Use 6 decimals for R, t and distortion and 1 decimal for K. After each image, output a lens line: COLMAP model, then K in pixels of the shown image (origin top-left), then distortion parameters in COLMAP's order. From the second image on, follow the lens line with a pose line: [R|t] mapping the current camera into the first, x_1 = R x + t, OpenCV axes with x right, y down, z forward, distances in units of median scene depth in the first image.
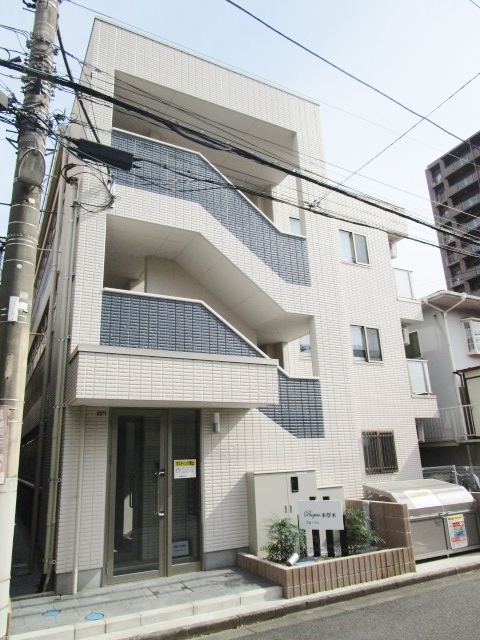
lens RADIAL K [[457.3, 0, 240.0], [0, 457.3, 320.0], [0, 0, 1]] dist [-0.018141, -0.002780]
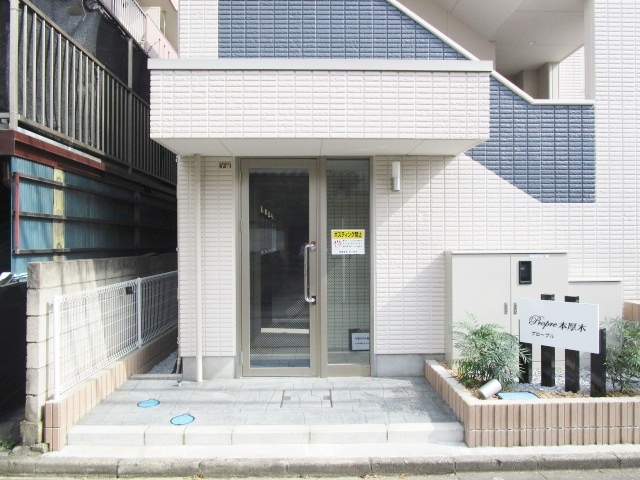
lens RADIAL K [[457.3, 0, 319.1], [0, 457.3, 242.4], [0, 0, 1]] dist [-0.018141, -0.002780]
pose [[0.891821, 0.034634, -0.451062, 0.151881], [0.101111, 0.956583, 0.273361, 0.124464], [0.440945, -0.289396, 0.849598, 0.366554]]
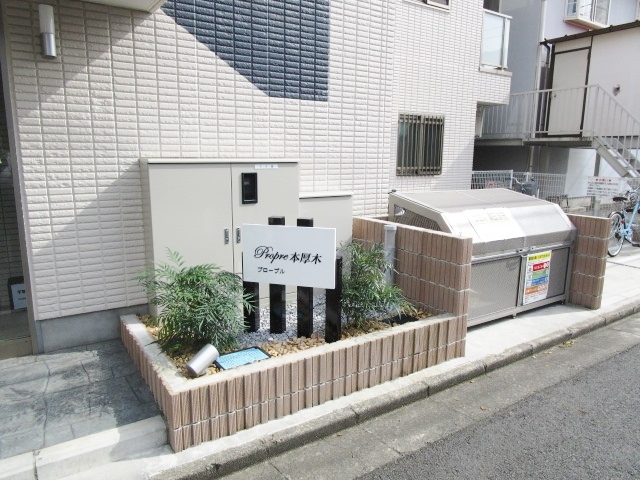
lens RADIAL K [[457.3, 0, 319.1], [0, 457.3, 242.4], [0, 0, 1]] dist [-0.018141, -0.002780]
pose [[0.994494, 0.031018, 0.100096, 0.149596], [-0.073856, 0.885091, 0.459521, 0.189703], [-0.074340, -0.464383, 0.882509, 0.559964]]
